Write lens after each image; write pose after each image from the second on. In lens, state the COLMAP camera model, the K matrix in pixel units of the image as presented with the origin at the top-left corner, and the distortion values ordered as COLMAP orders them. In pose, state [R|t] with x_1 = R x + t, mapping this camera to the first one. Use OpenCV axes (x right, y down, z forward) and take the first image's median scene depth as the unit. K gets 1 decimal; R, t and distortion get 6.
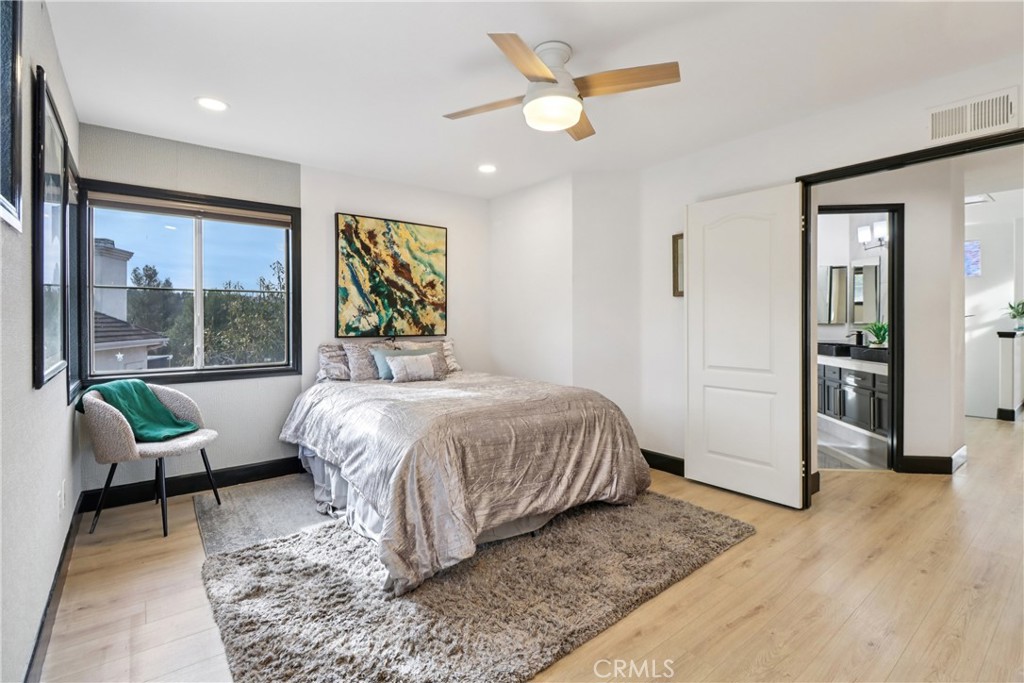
lens RADIAL K [[478.1, 0, 511.0], [0, 478.1, 322.1], [0, 0, 1]] dist [0.001722, -0.000201]
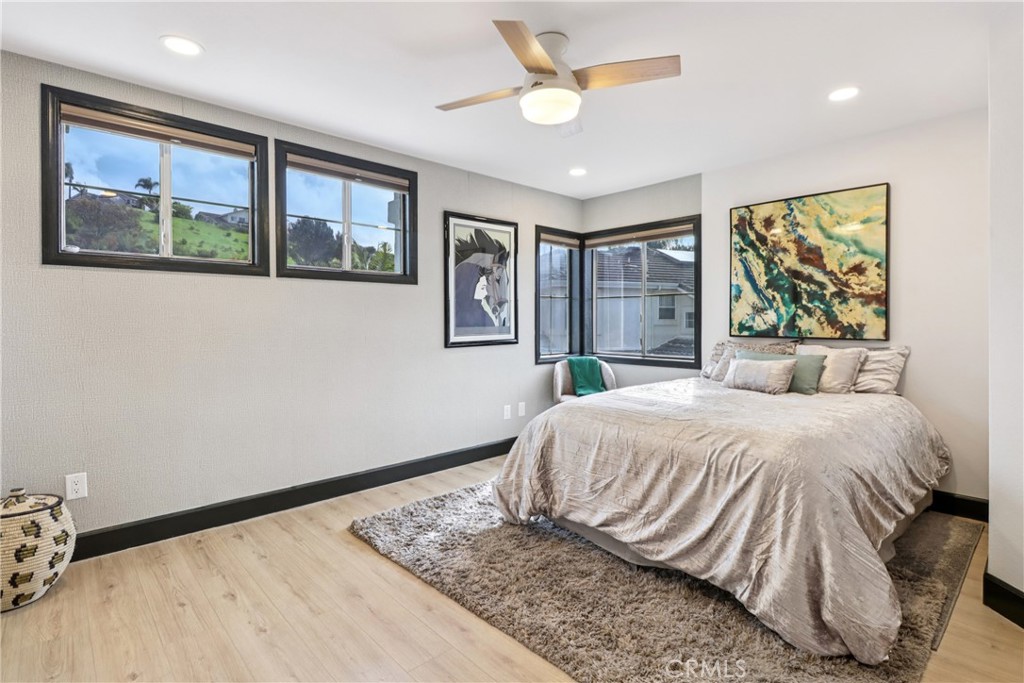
lens RADIAL K [[497.1, 0, 513.1], [0, 497.1, 323.1], [0, 0, 1]] dist [0.000748, -0.001362]
pose [[0.078389, 0.006300, -0.996903, 0.578502], [-0.003095, 0.999977, 0.006076, 0.000232], [0.996918, 0.002609, 0.078407, 0.450622]]
